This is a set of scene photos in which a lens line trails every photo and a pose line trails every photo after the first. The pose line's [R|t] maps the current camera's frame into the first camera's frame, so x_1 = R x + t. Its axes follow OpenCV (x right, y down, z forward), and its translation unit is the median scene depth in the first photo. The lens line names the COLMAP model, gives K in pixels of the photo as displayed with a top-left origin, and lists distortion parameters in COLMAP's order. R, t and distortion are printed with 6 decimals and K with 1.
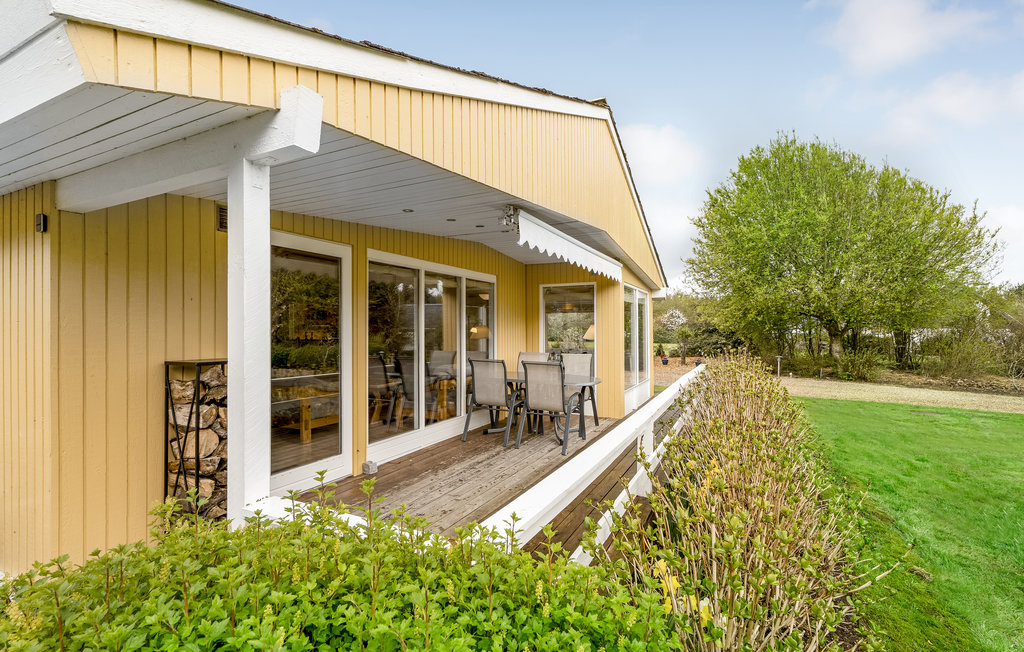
lens RADIAL K [[459.9, 0, 512.0], [0, 459.9, 328.8], [0, 0, 1]] dist [-0.004606, 0.003308]
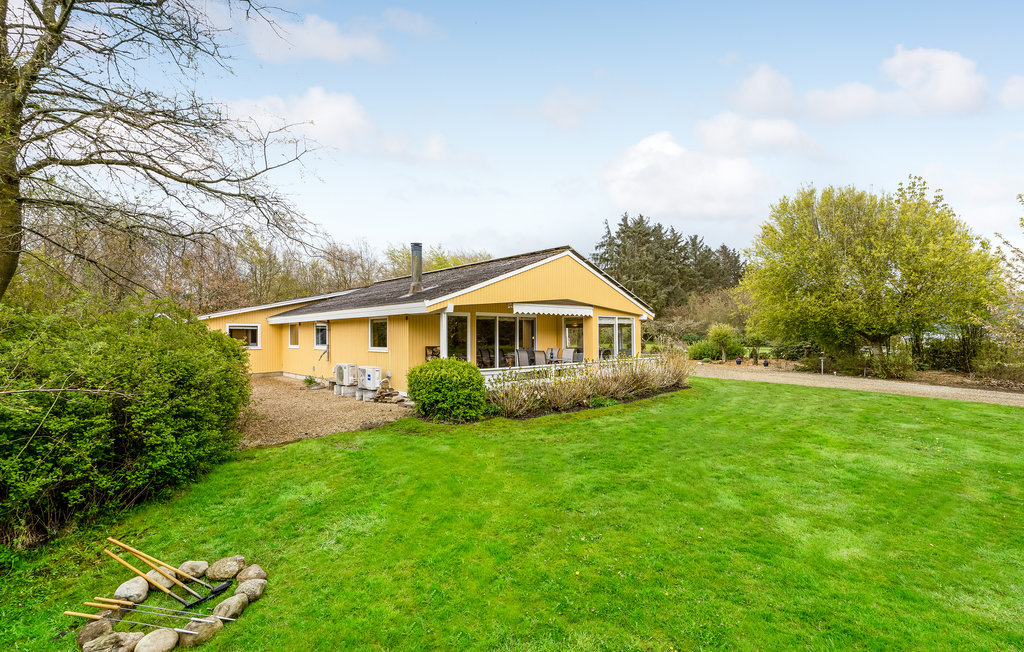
lens RADIAL K [[459.9, 0, 511.7], [0, 459.9, 329.1], [0, 0, 1]] dist [-0.004606, 0.003308]
pose [[0.936165, -0.001706, -0.351557, 1.199279], [0.000567, 0.999994, -0.003343, -0.061573], [0.351561, 0.002930, 0.936160, -2.169203]]
